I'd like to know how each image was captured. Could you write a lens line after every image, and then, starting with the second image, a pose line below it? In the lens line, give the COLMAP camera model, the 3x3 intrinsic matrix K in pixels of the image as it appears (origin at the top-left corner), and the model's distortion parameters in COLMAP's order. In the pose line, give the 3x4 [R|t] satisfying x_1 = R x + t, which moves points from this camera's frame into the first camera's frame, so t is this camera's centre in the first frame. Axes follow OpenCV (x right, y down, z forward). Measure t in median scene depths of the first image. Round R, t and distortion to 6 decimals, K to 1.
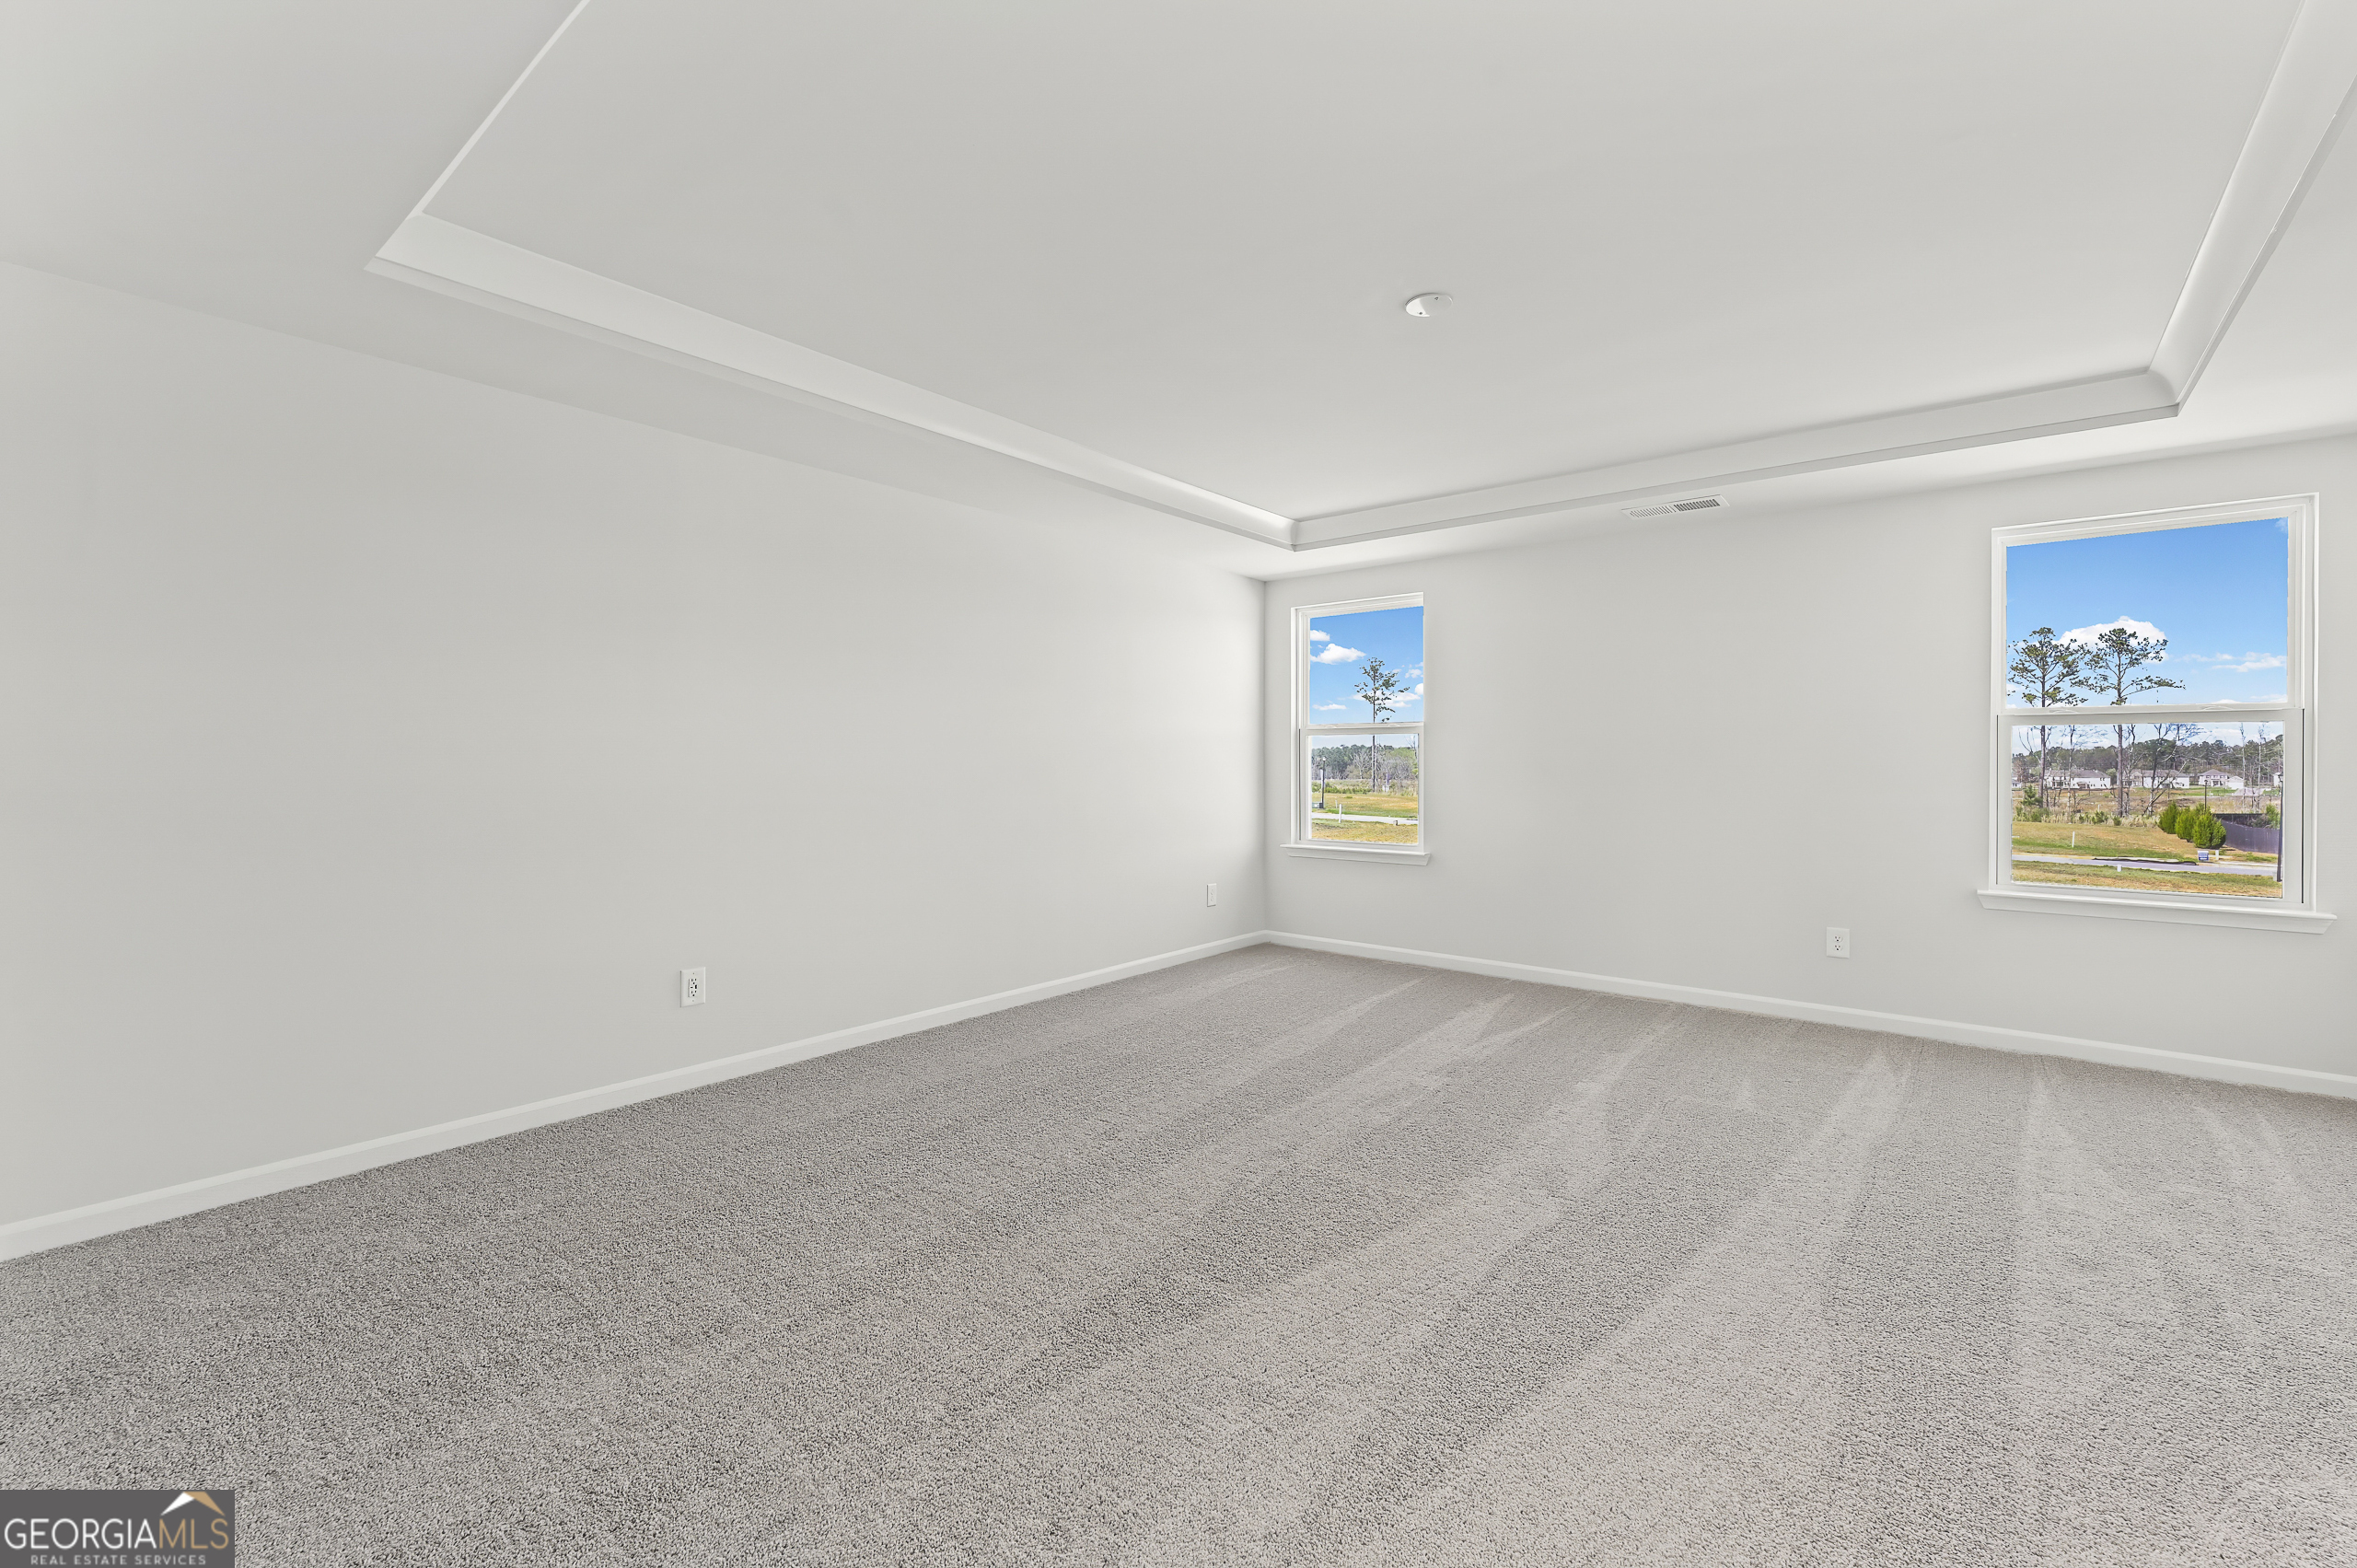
lens RADIAL K [[992.4, 0, 1160.2], [0, 992.4, 772.7], [0, 0, 1]] dist [0.003189, 0.000036]
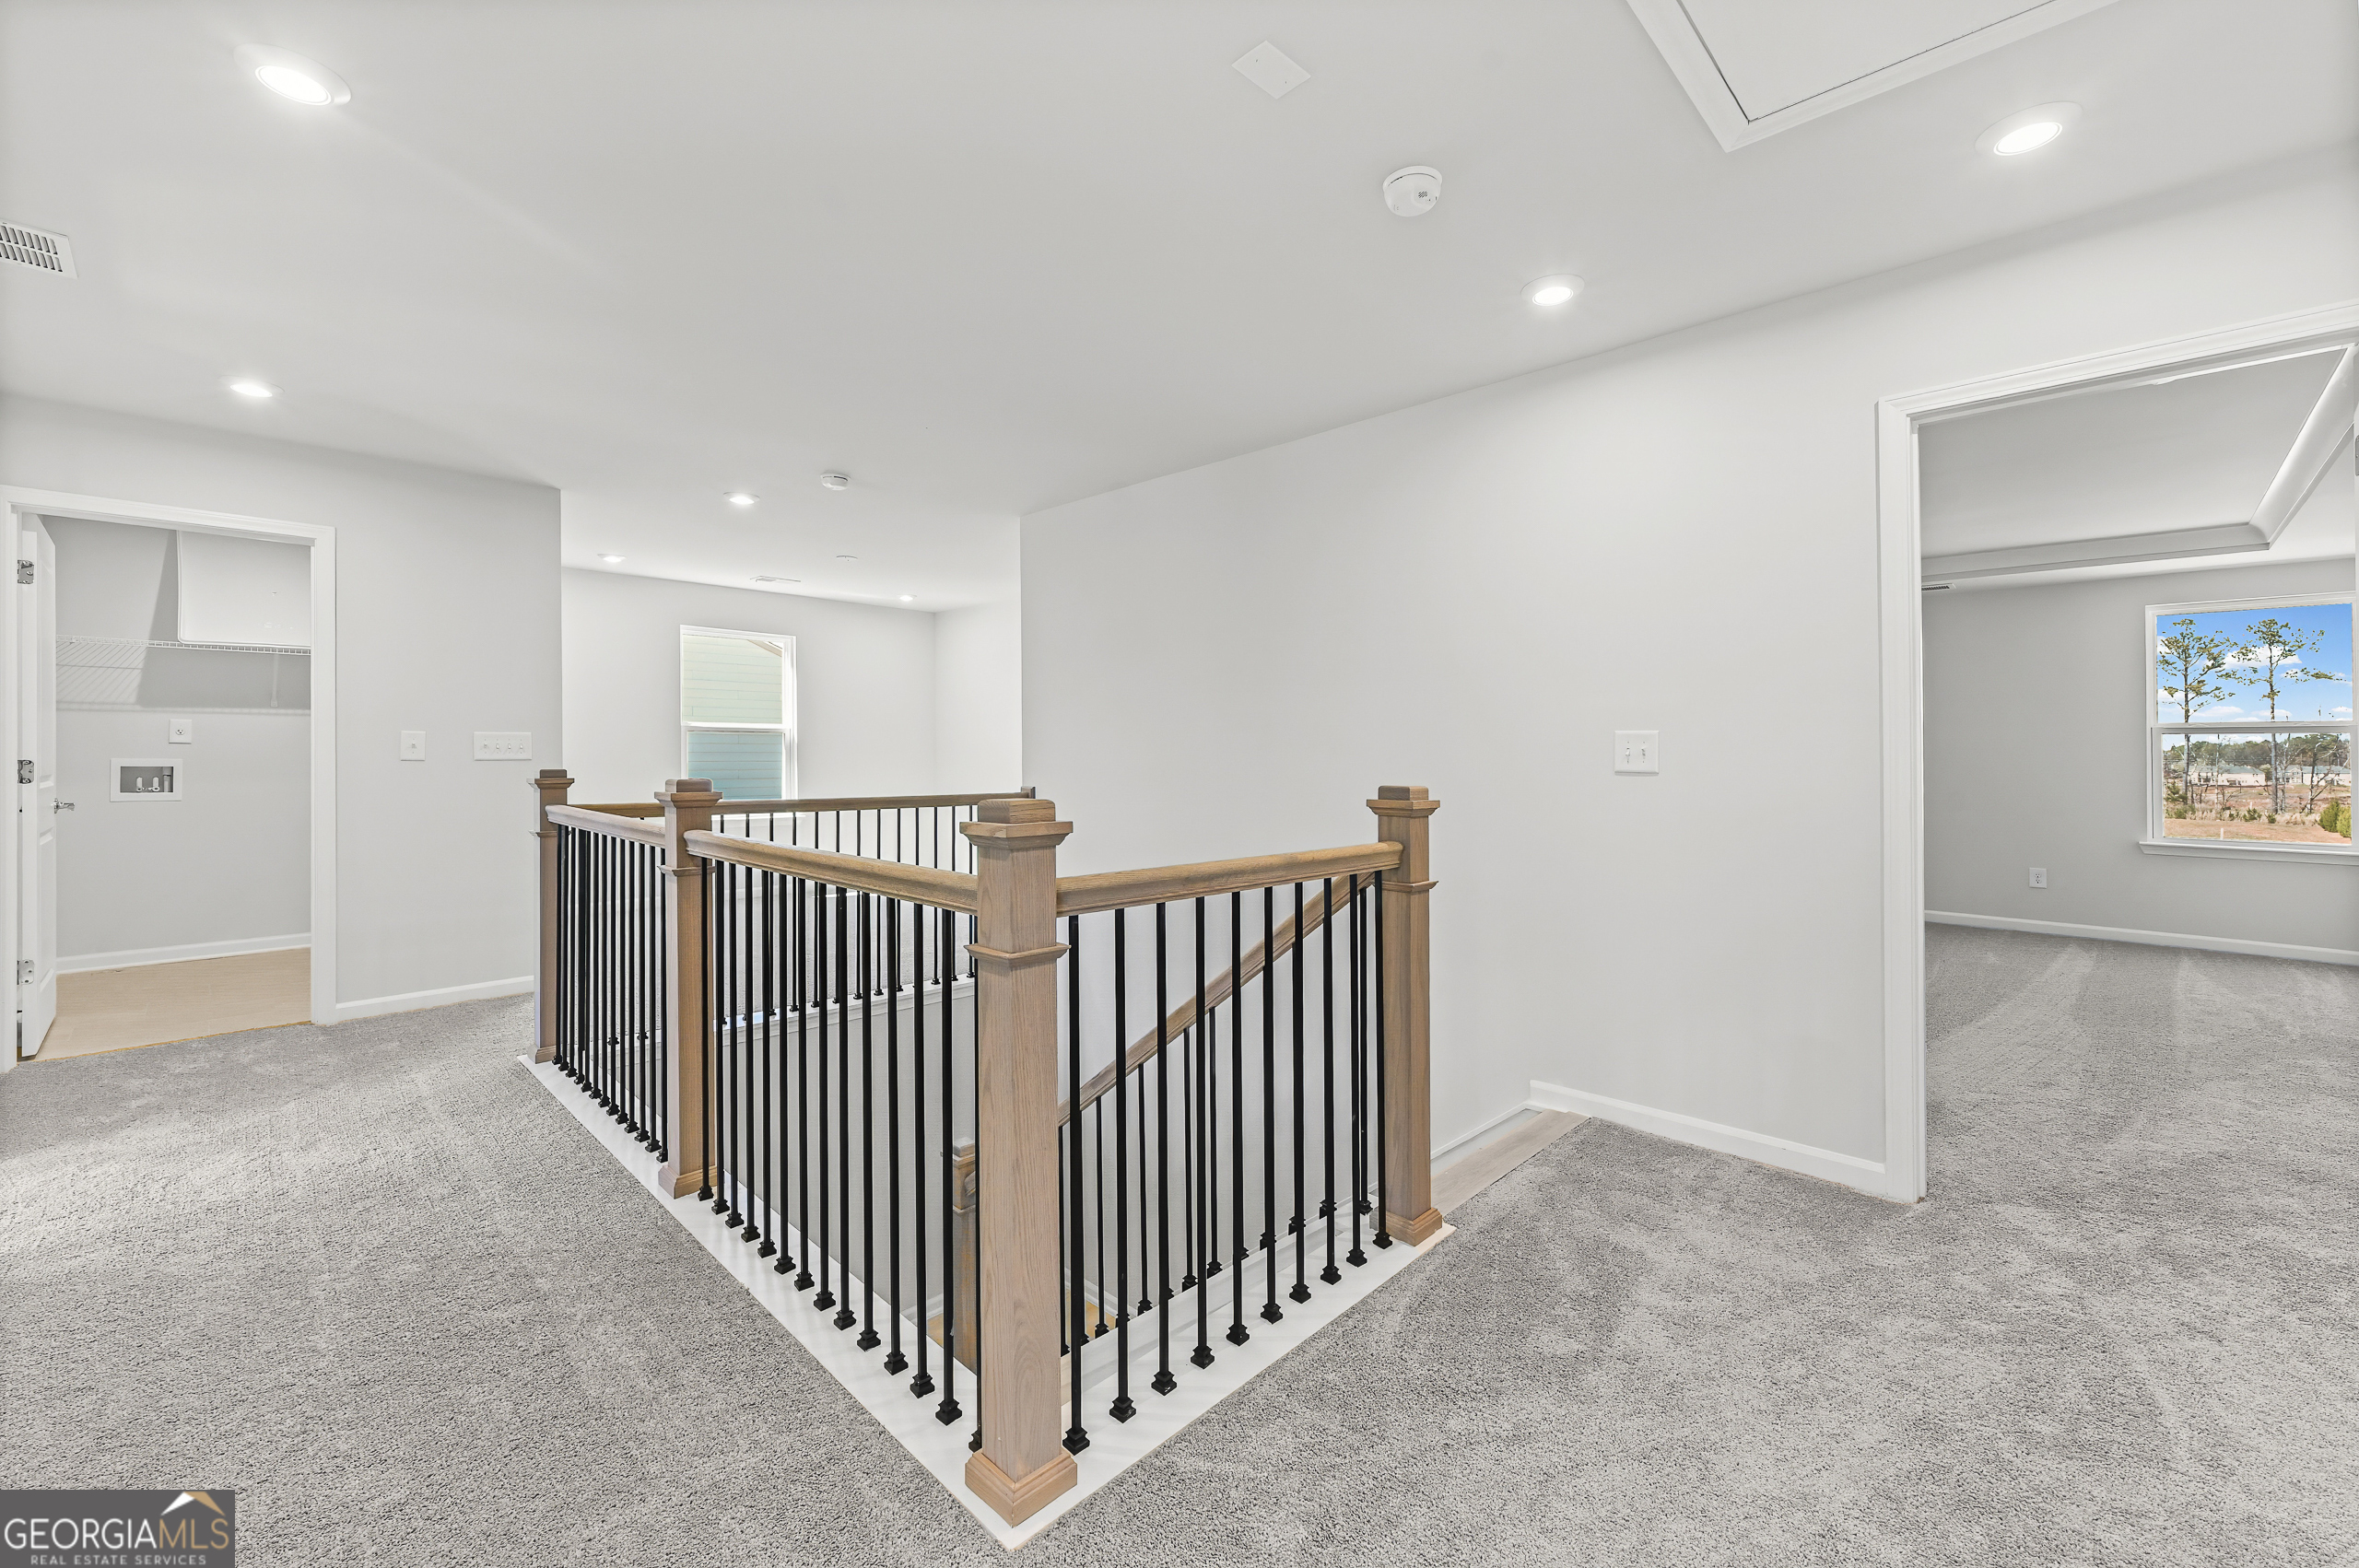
lens RADIAL K [[963.6, 0, 1166.1], [0, 963.6, 747.9], [0, 0, 1]] dist [0.002423, -0.000215]
pose [[0.996193, 0.000686, -0.087177, -0.567372], [-0.002344, 0.999818, -0.018915, 0.006330], [0.087148, 0.019047, 0.996013, -0.643217]]
